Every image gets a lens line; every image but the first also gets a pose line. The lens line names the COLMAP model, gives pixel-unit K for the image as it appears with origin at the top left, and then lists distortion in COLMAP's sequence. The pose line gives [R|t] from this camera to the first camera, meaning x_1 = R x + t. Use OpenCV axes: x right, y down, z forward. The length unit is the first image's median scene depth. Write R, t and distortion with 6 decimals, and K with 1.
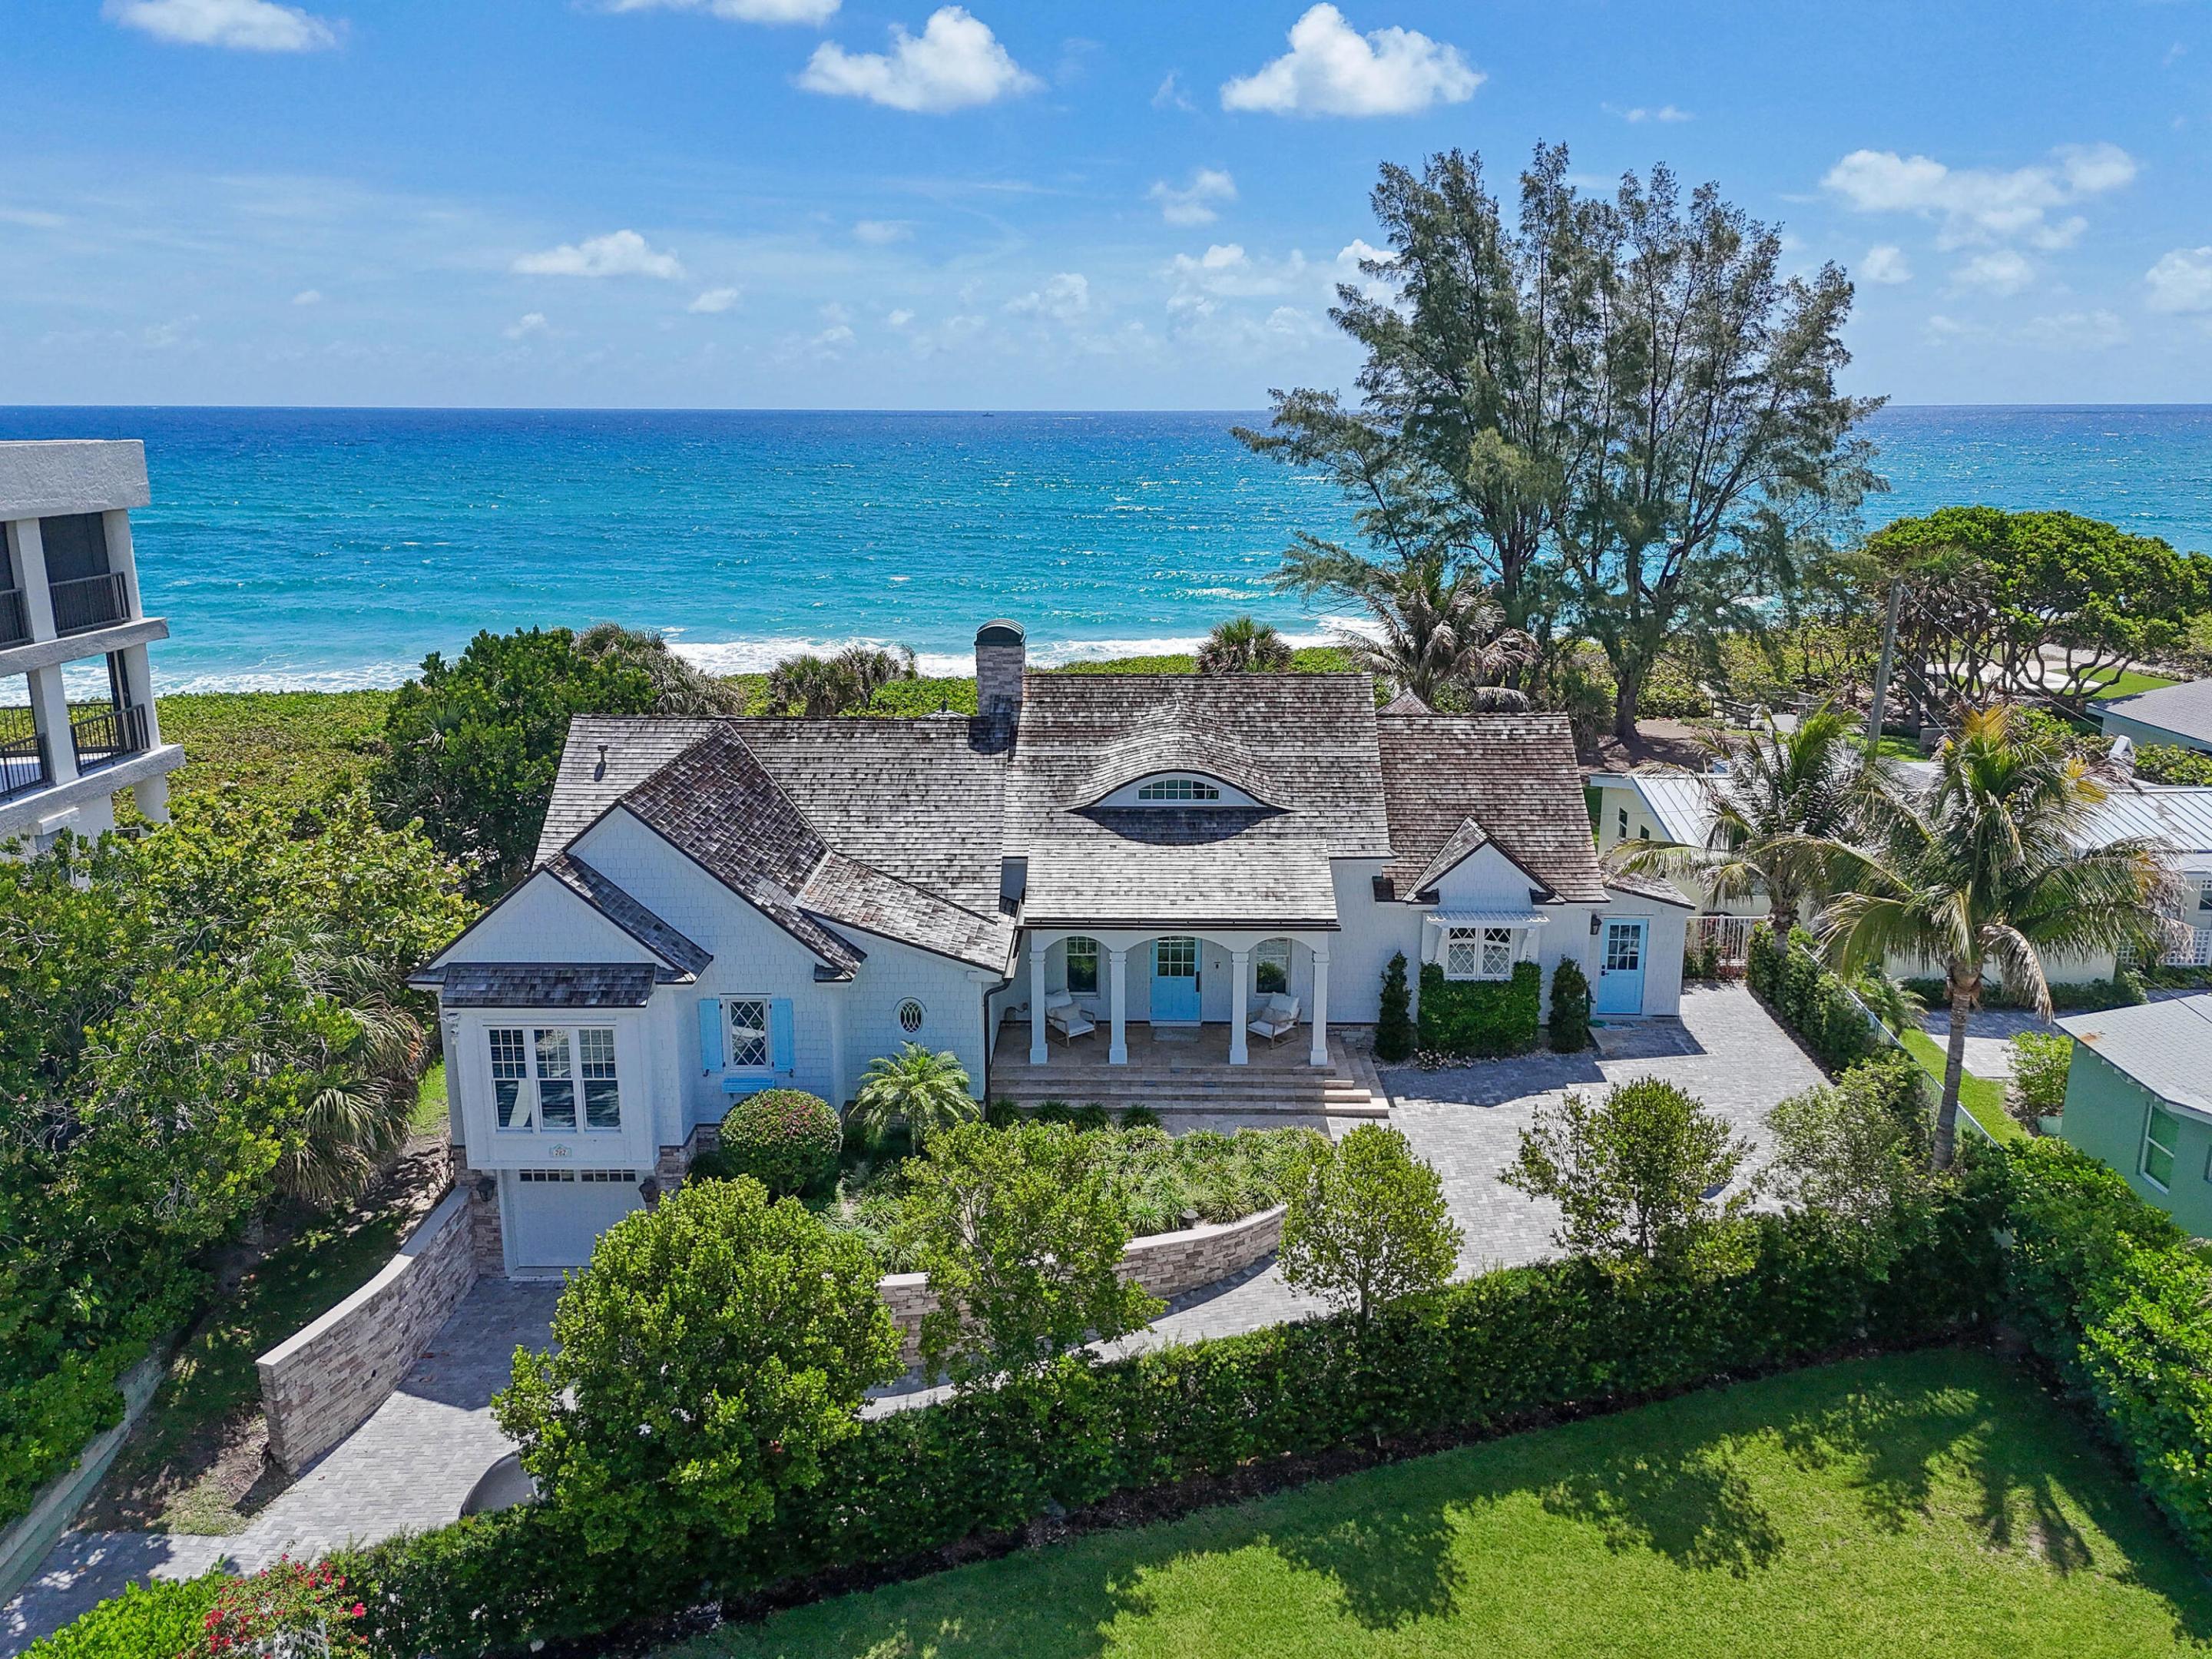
lens RADIAL K [[1619.4, 0, 1085.6], [0, 1619.4, 824.5], [0, 0, 1]] dist [0.041533, -0.002934]
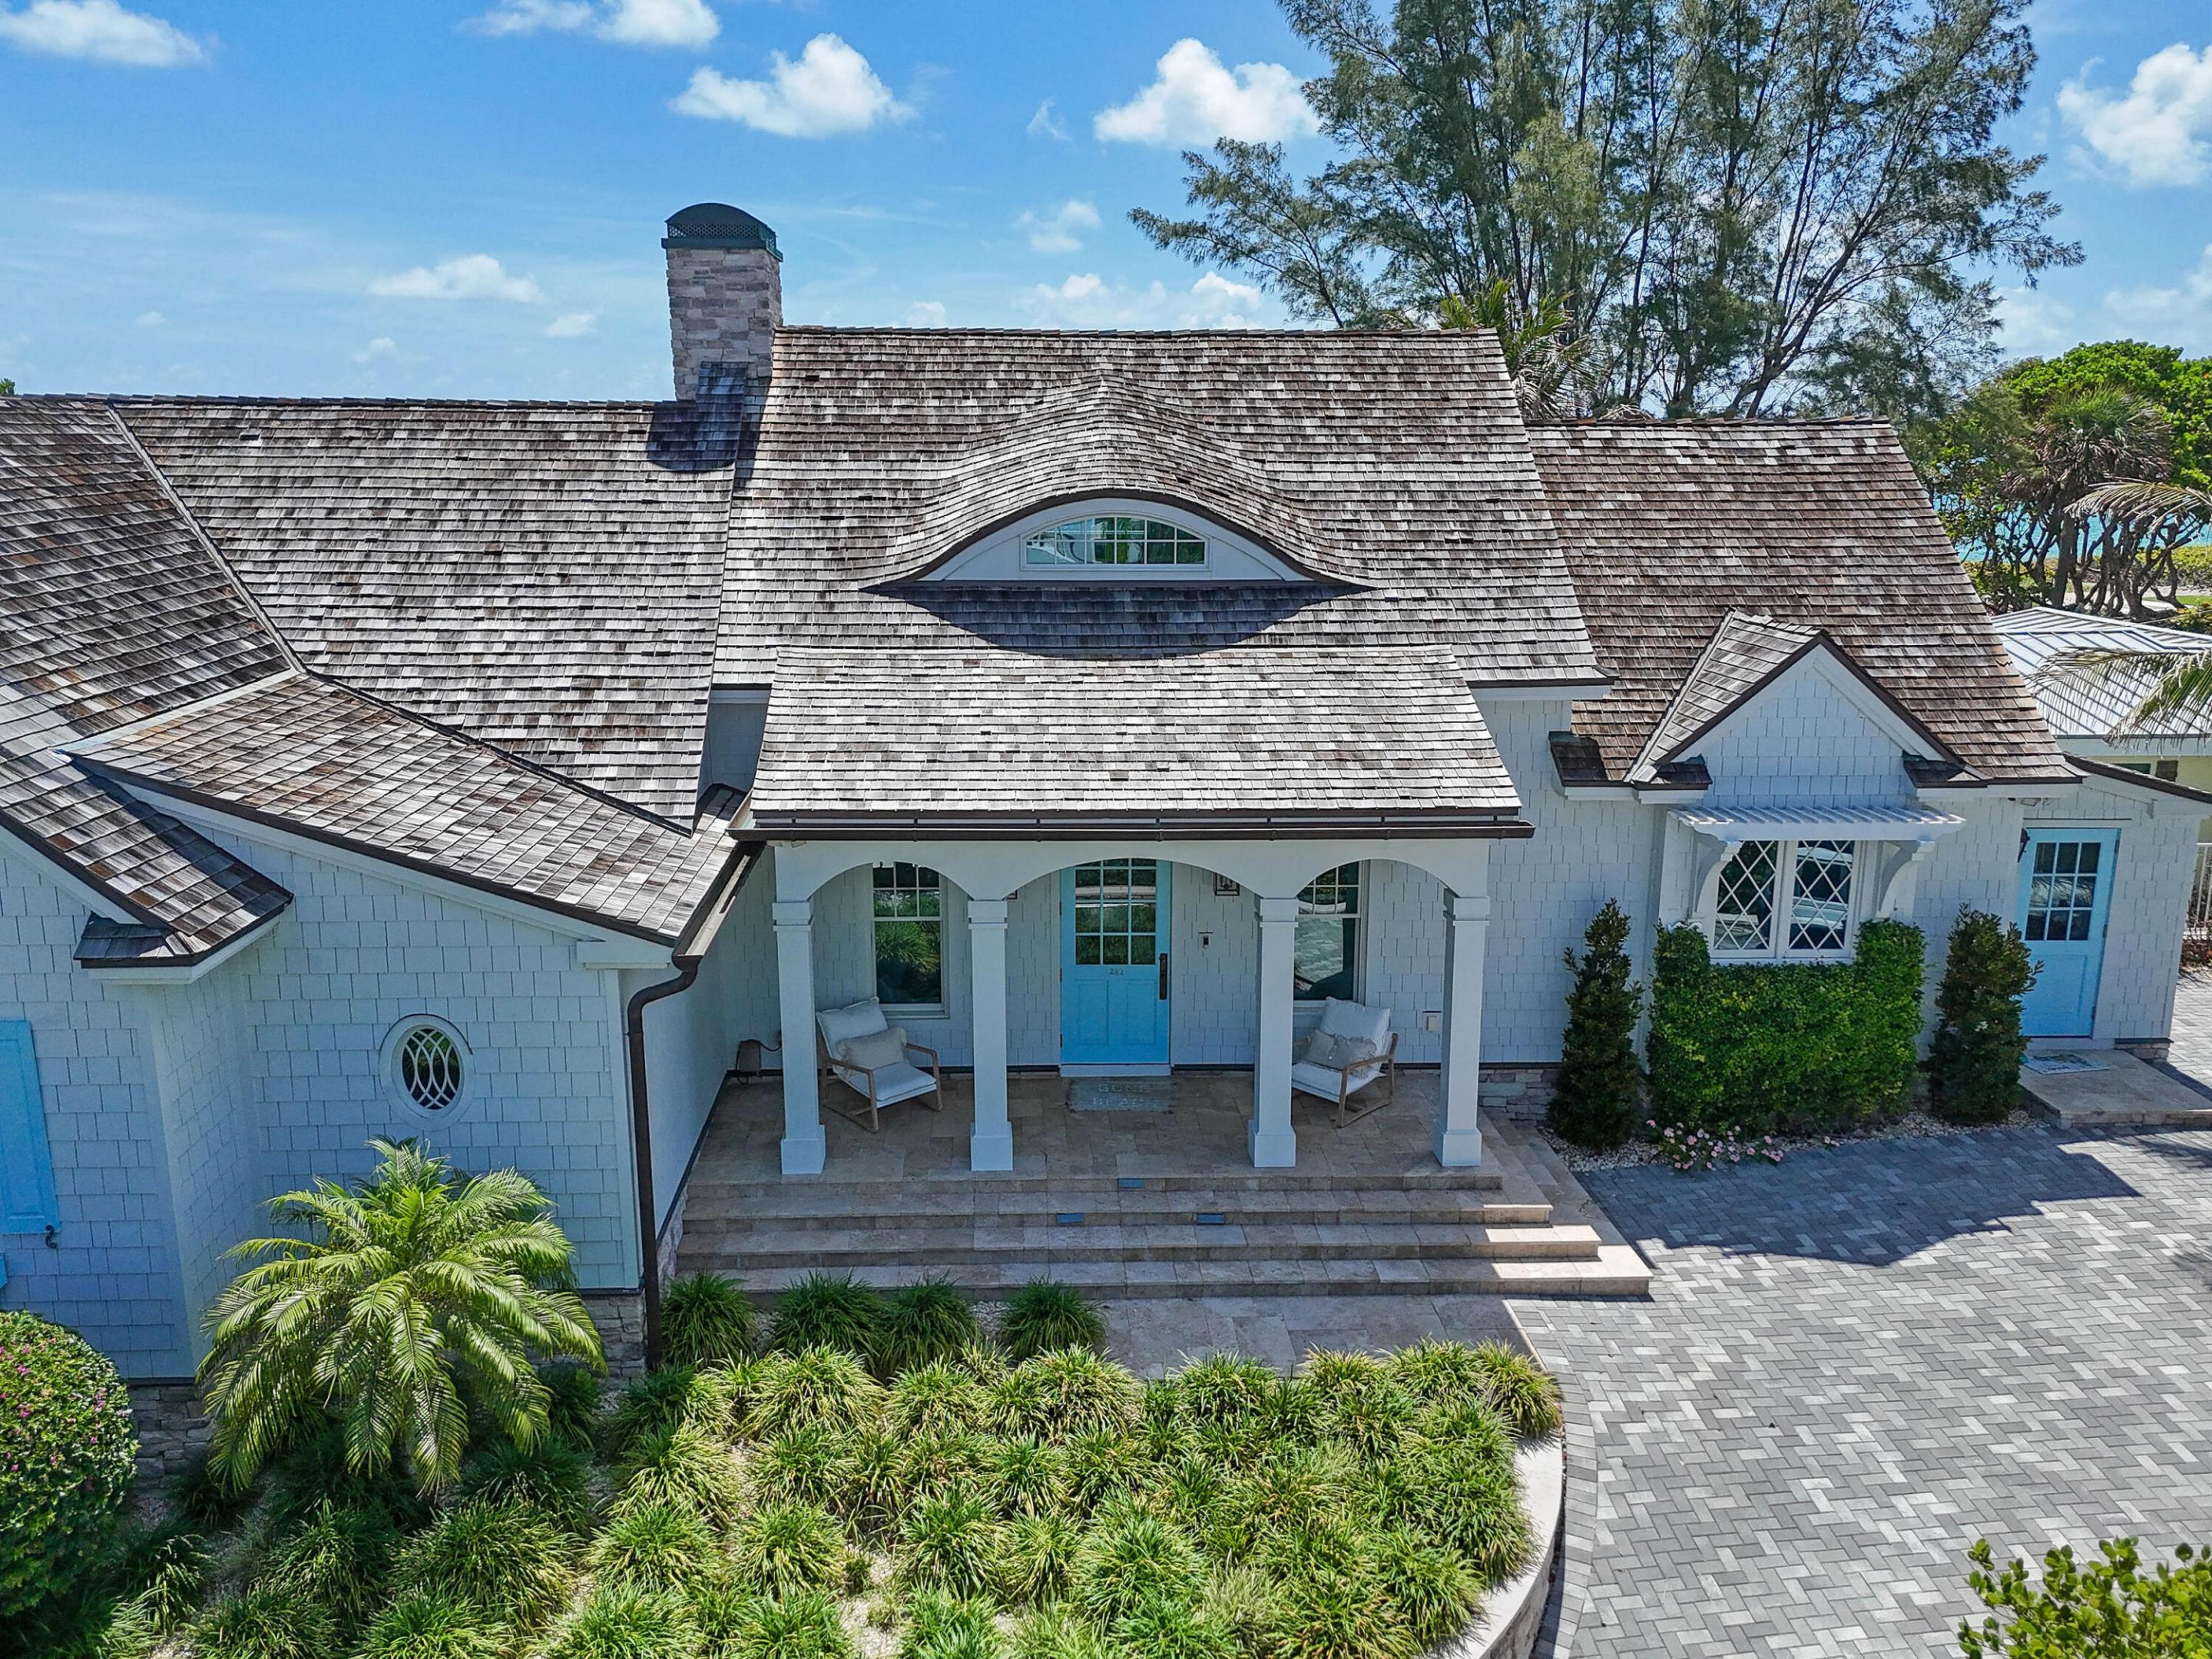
lens RADIAL K [[1705.3, 0, 922.8], [0, 1705.3, 688.9], [0, 0, 1]] dist [-0.021416, 0.061245]
pose [[0.999774, -0.017034, -0.012688, 0.009928], [0.015769, 0.995455, -0.093915, 0.063693], [0.014230, 0.093693, 0.995499, 0.545973]]
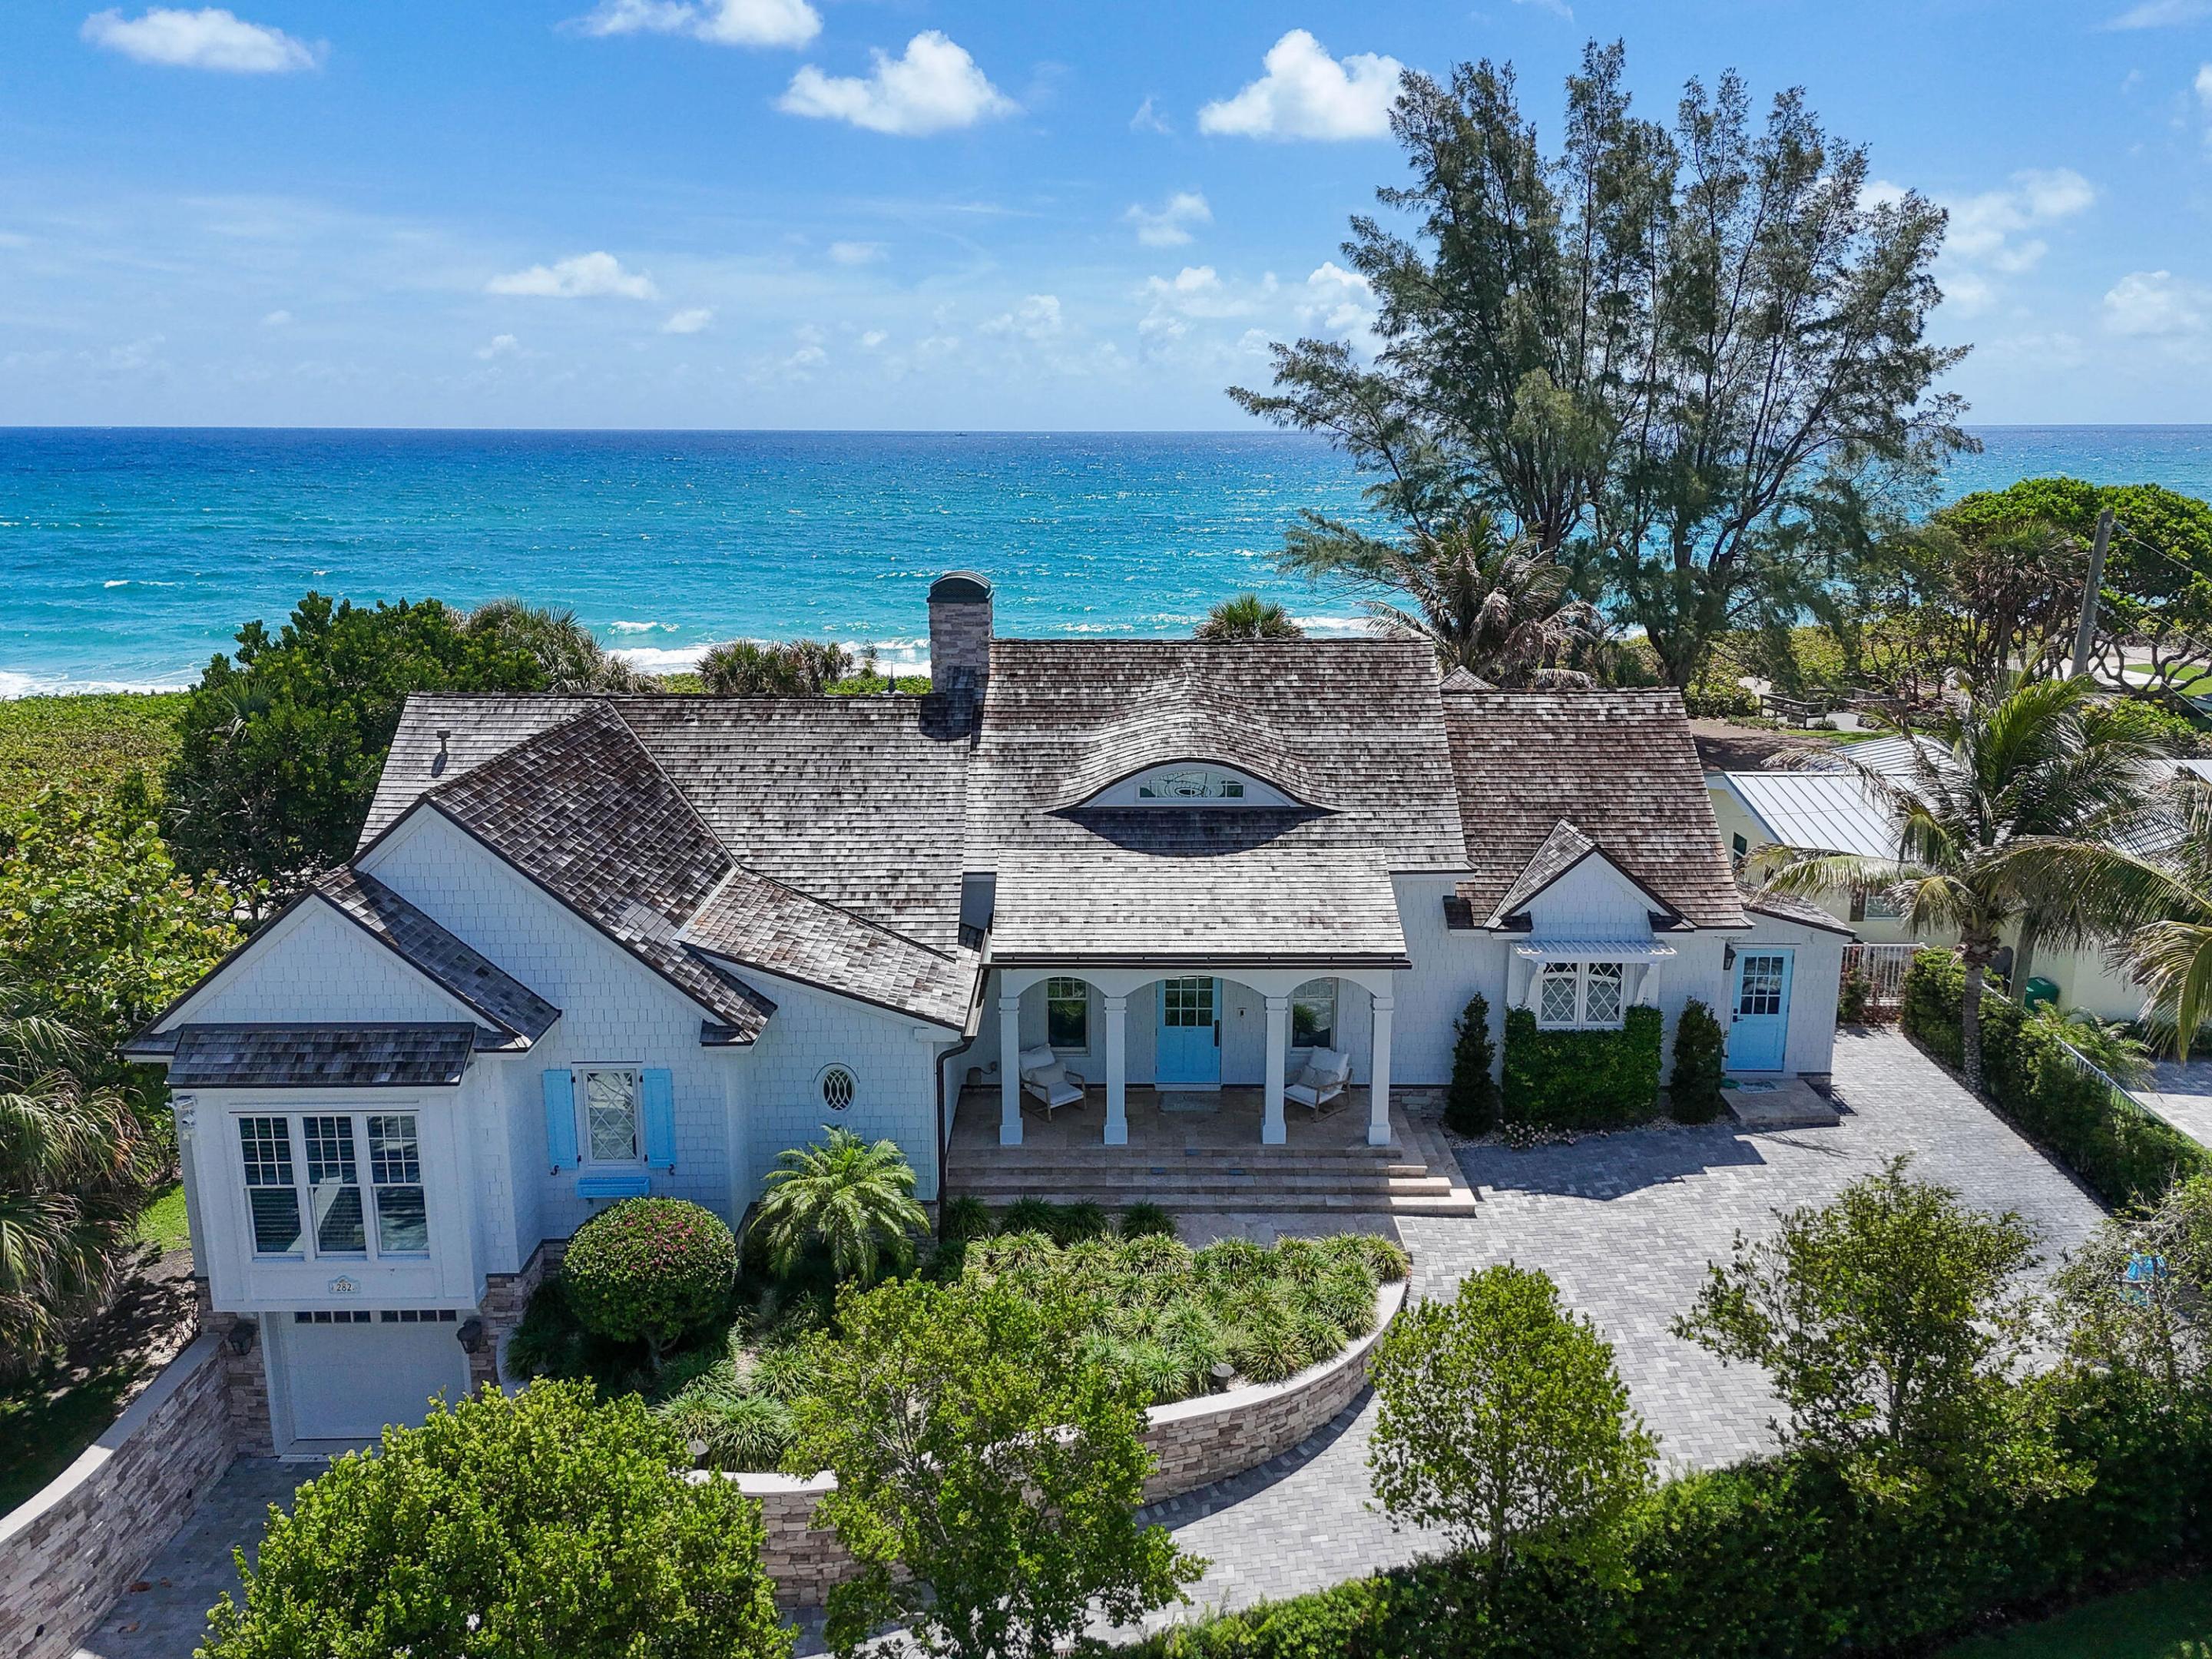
lens RADIAL K [[1635.2, 0, 1038.4], [0, 1635.2, 784.6], [0, 0, 1]] dist [0.028557, -0.004749]
pose [[0.999888, -0.005819, -0.013758, -0.004784], [0.005313, 0.999319, -0.036503, 0.006628], [0.013961, 0.036426, 0.999239, 0.224406]]
